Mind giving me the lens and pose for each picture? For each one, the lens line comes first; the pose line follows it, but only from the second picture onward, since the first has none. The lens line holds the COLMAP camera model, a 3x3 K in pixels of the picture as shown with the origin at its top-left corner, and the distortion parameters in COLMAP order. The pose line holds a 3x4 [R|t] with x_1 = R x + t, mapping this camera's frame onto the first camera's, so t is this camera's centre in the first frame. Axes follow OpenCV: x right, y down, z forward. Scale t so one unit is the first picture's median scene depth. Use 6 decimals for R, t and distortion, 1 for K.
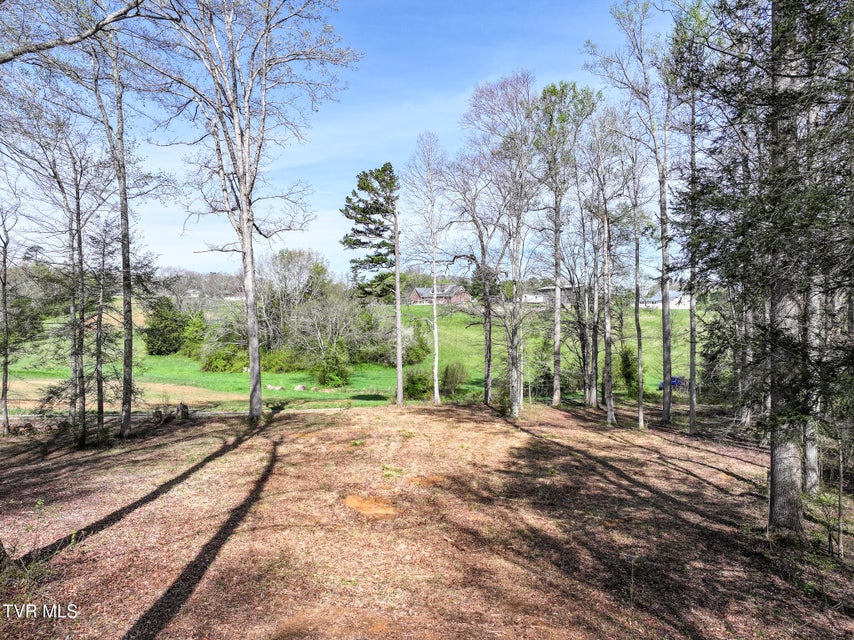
lens RADIAL K [[600.7, 0, 430.3], [0, 600.7, 317.7], [0, 0, 1]] dist [0.004433, 0.010921]
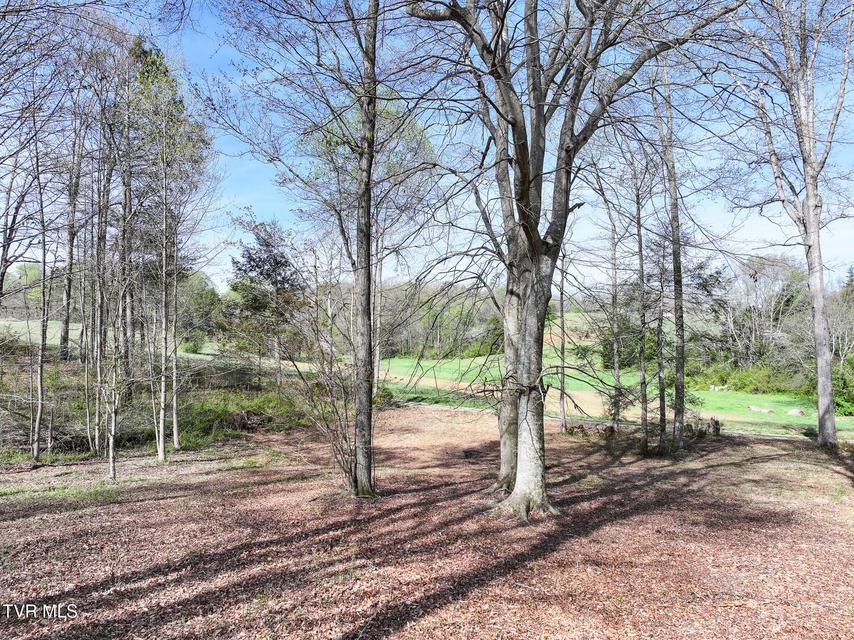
lens RADIAL K [[600.6, 0, 429.3], [0, 600.6, 314.9], [0, 0, 1]] dist [0.004450, 0.005829]
pose [[0.781780, -0.019320, -0.623255, -0.135891], [-0.001636, 0.999453, -0.033034, 0.011512], [0.623553, 0.026845, 0.781320, 0.007173]]
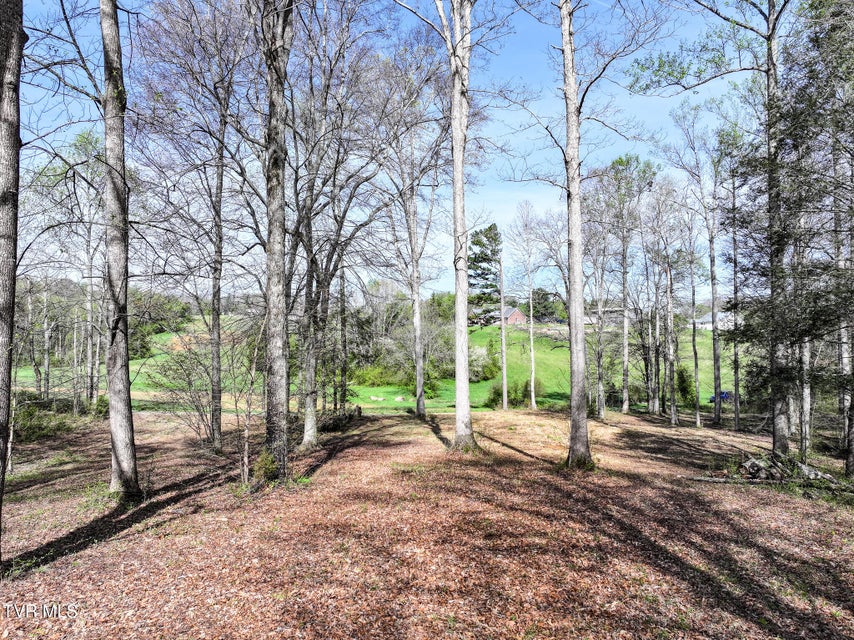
lens RADIAL K [[600.6, 0, 429.3], [0, 600.6, 314.9], [0, 0, 1]] dist [0.004450, 0.005829]
pose [[0.997640, -0.002537, -0.068611, -0.117061], [0.000288, 0.999463, -0.032766, -0.017034], [0.068657, 0.032669, 0.997105, -0.290799]]
